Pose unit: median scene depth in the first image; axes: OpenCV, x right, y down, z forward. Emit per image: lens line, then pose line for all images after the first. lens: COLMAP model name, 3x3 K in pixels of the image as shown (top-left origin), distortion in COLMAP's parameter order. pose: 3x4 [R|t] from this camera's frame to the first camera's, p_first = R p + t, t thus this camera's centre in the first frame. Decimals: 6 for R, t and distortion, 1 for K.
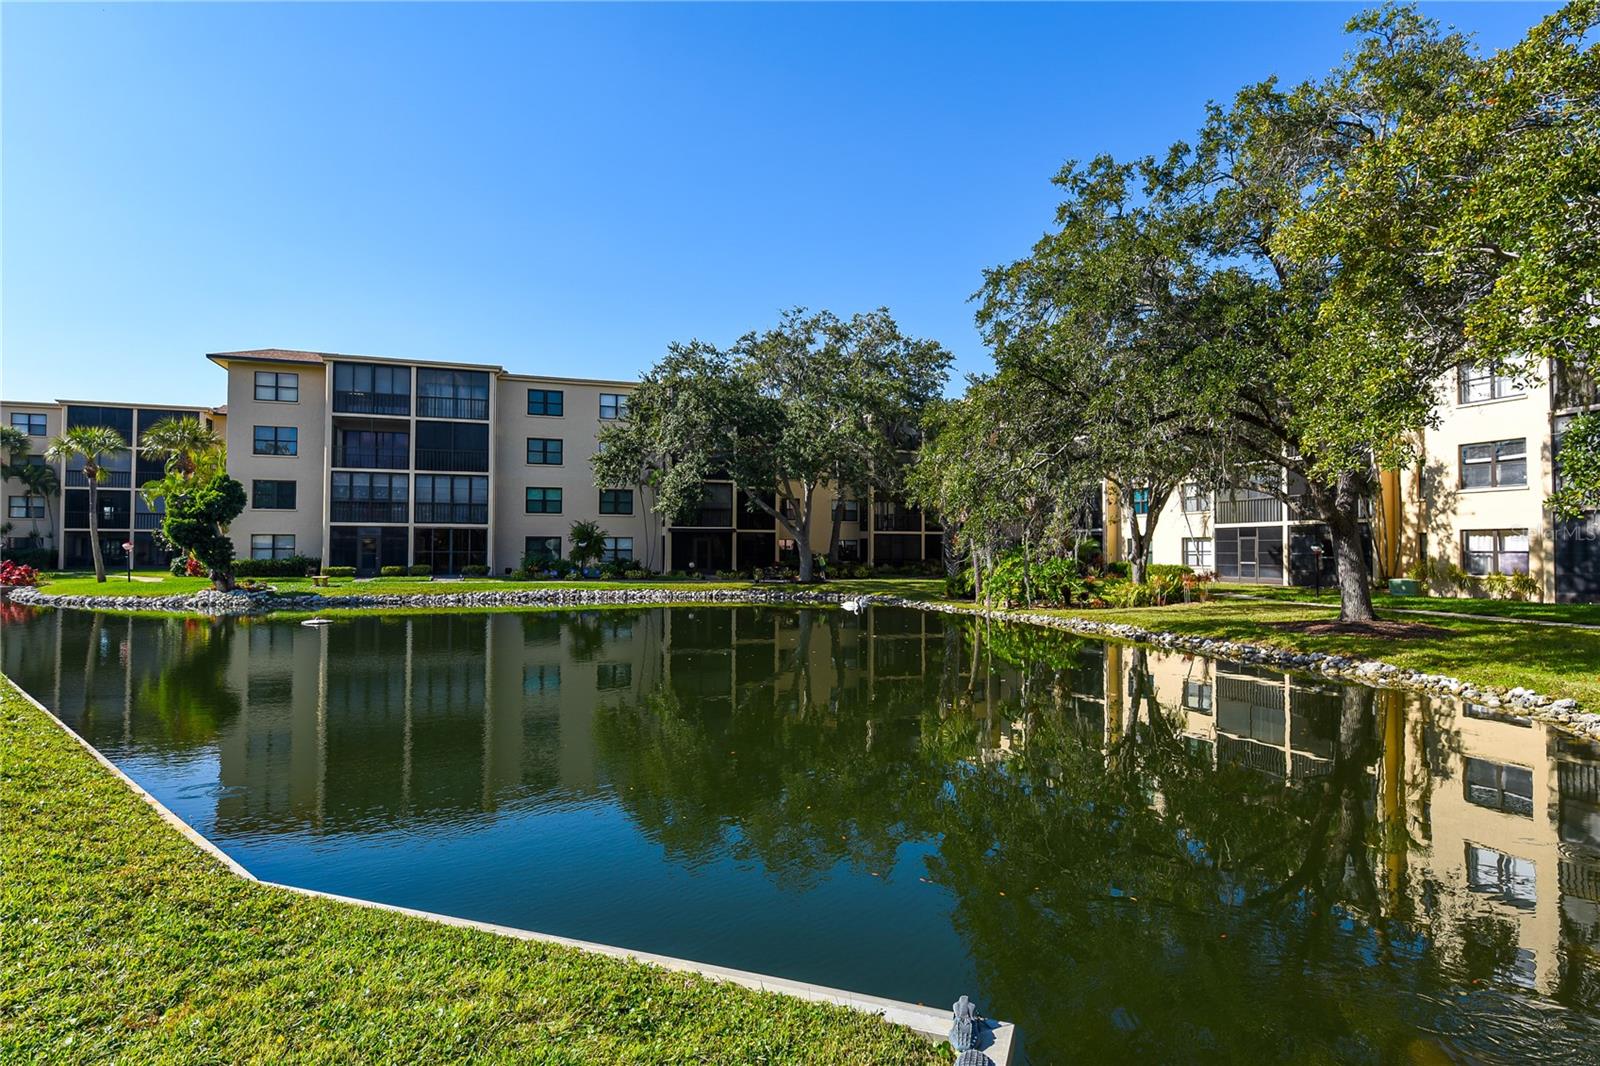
lens RADIAL K [[833.6, 0, 809.3], [0, 833.6, 531.3], [0, 0, 1]] dist [0.002242, -0.000998]
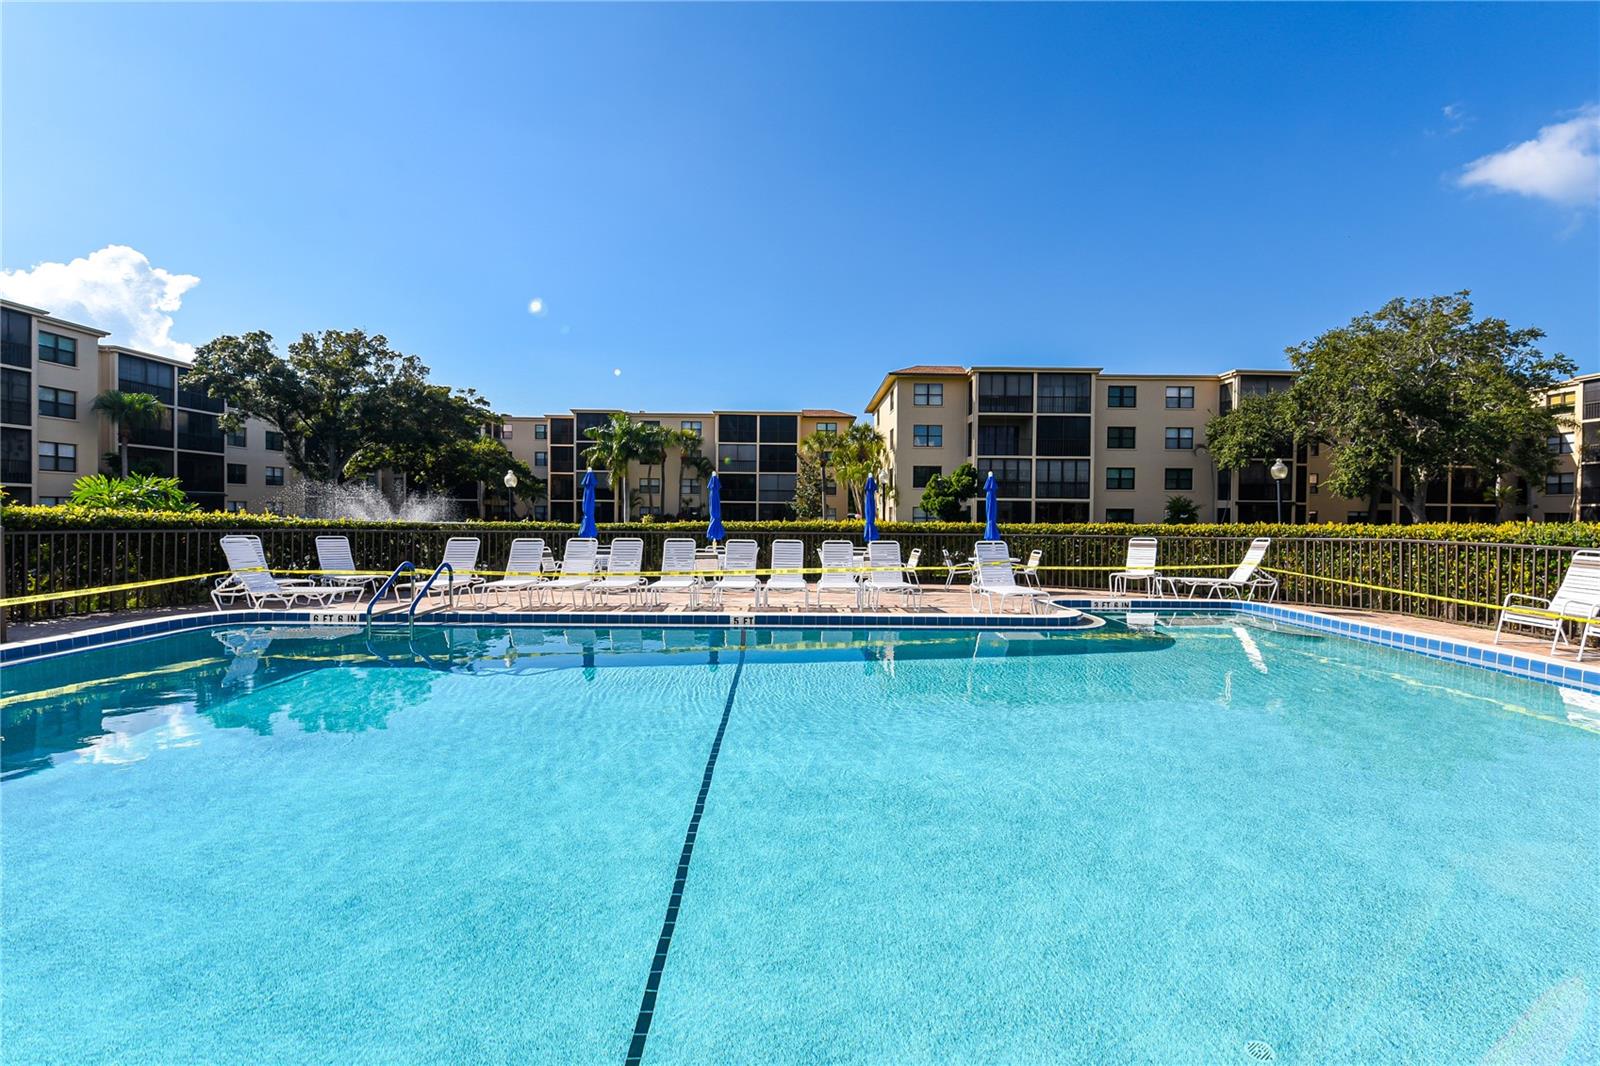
lens RADIAL K [[695.6, 0, 805.9], [0, 695.6, 528.5], [0, 0, 1]] dist [-0.002027, 0.000054]
pose [[0.947747, 0.011753, -0.318807, -0.463914], [0.002363, 0.999035, 0.043856, -0.010783], [0.319015, -0.042318, 0.946804, -0.108086]]
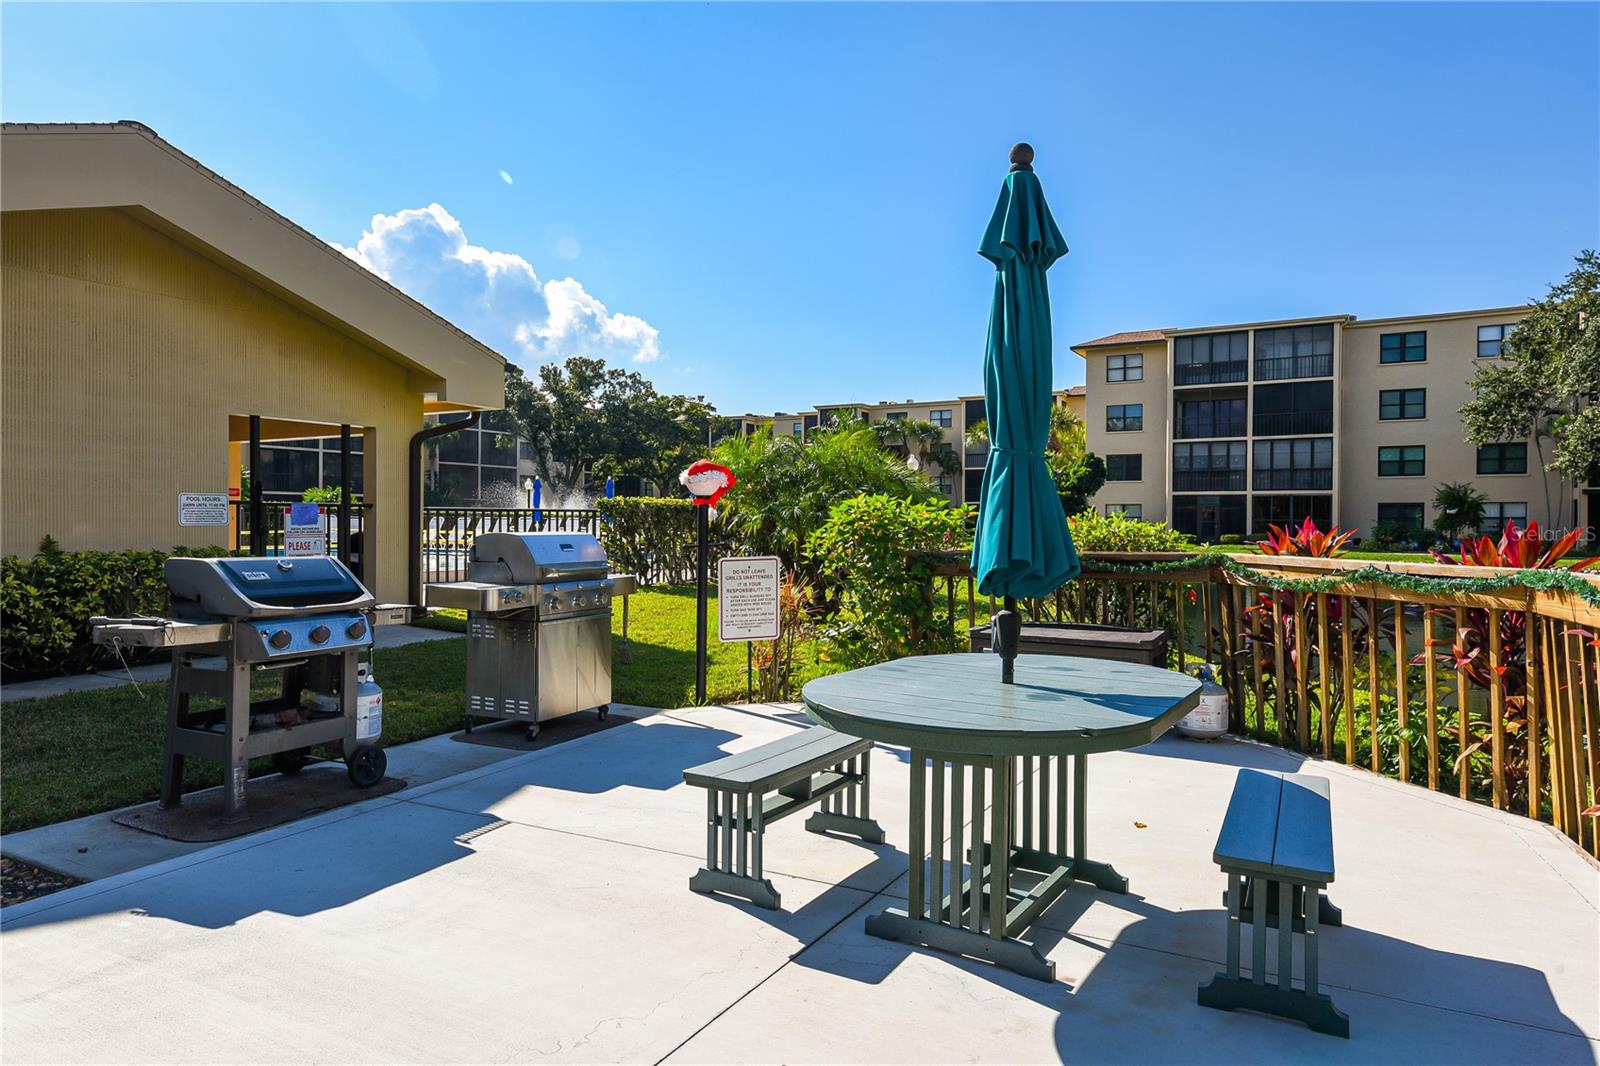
lens RADIAL K [[987.7, 0, 800.6], [0, 987.7, 528.2], [0, 0, 1]] dist [0.007489, 0.000620]
pose [[0.651309, 0.005113, -0.758796, 0.061356], [0.016545, 0.999644, 0.020937, 0.001068], [0.758633, -0.026191, 0.650992, -0.157594]]
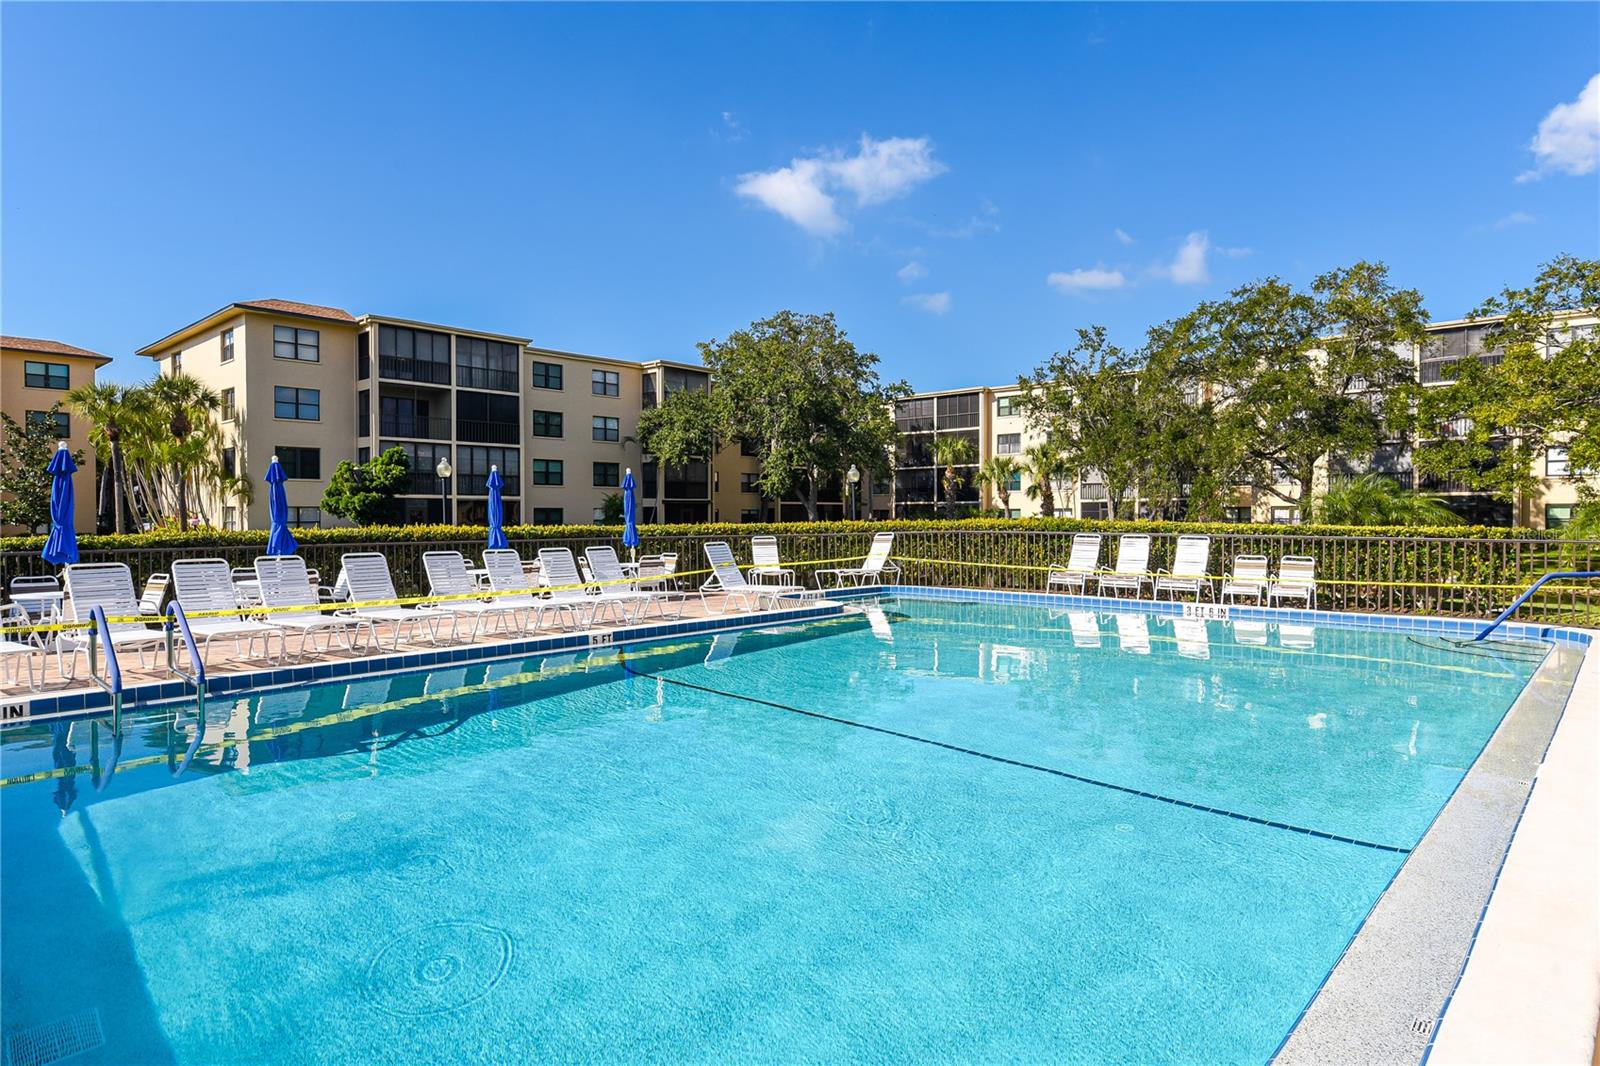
lens RADIAL K [[922.3, 0, 802.0], [0, 922.3, 521.2], [0, 0, 1]] dist [0.029405, -0.000023]
pose [[0.884414, -0.008384, 0.466627, -0.619641], [-0.005441, 0.999585, 0.028272, -0.011902], [-0.466671, -0.027543, 0.884002, -0.155807]]
